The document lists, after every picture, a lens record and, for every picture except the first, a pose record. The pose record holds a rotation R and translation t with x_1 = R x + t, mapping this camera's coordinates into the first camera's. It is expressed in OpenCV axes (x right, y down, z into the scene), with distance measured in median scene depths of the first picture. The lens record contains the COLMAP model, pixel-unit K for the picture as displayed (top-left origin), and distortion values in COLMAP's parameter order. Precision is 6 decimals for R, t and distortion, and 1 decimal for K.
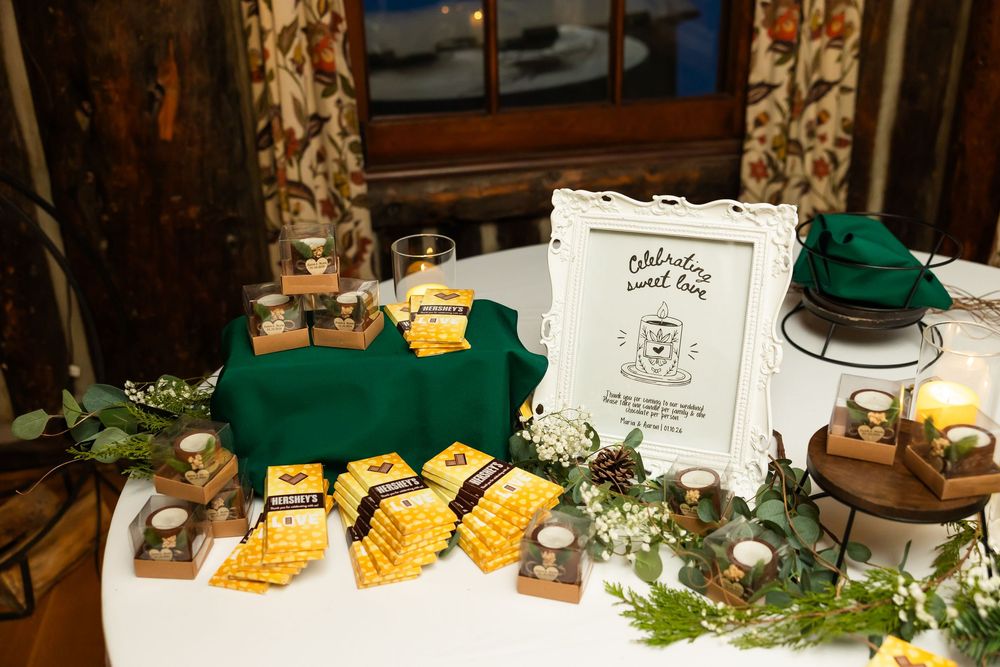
lens RADIAL K [[983.8, 0, 500.0], [0, 983.8, 333.5], [0, 0, 1]] dist [-0.047421, 0.009958]
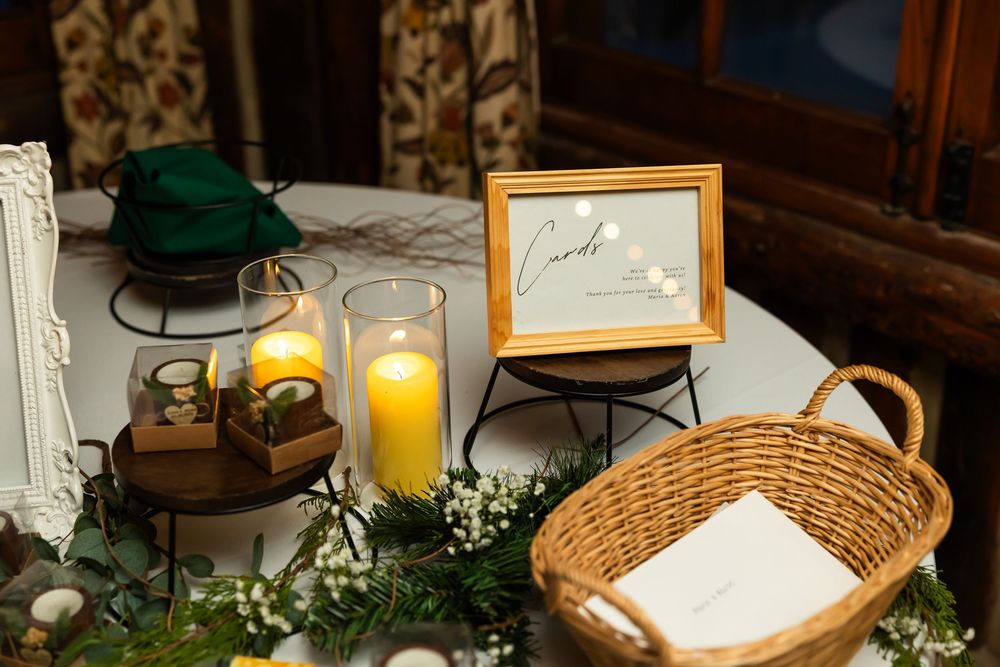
lens RADIAL K [[1321.2, 0, 500.0], [0, 1321.2, 333.5], [0, 0, 1]] dist [-0.006949, -0.022421]
pose [[0.871112, -0.193563, 0.451327, 0.121129], [0.193525, 0.979980, 0.046764, 0.034349], [-0.451343, 0.046607, 0.891132, -0.057283]]
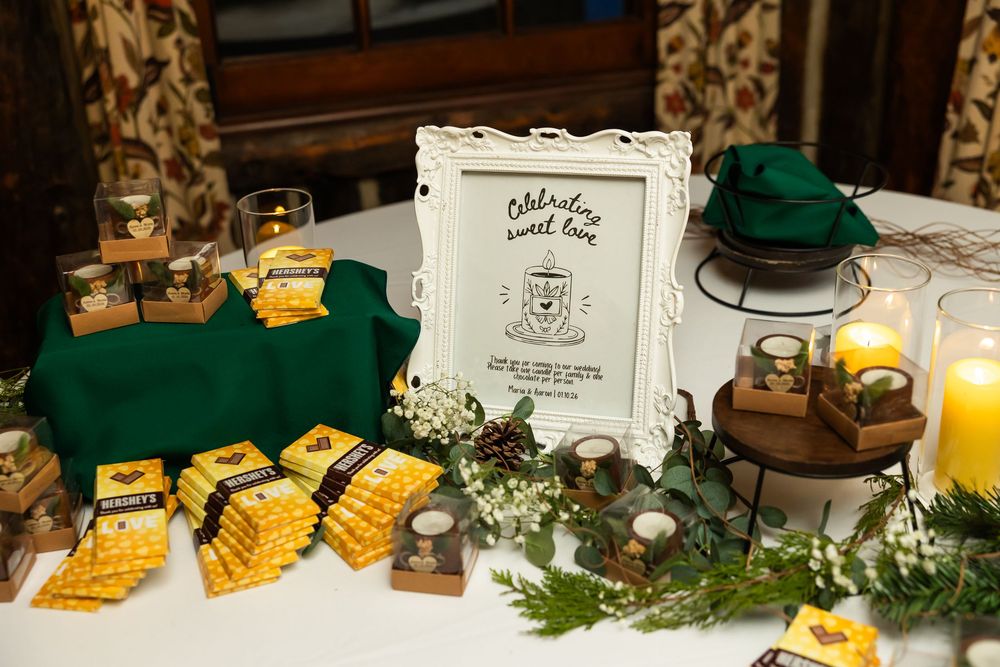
lens RADIAL K [[1150.0, 0, 500.0], [0, 1150.0, 333.5], [0, 0, 1]] dist [-0.029015, -0.026919]
pose [[0.995407, -0.055184, 0.078222, 0.041807], [0.053801, 0.998358, 0.019684, 0.020591], [-0.079179, -0.015385, 0.996742, -0.019080]]
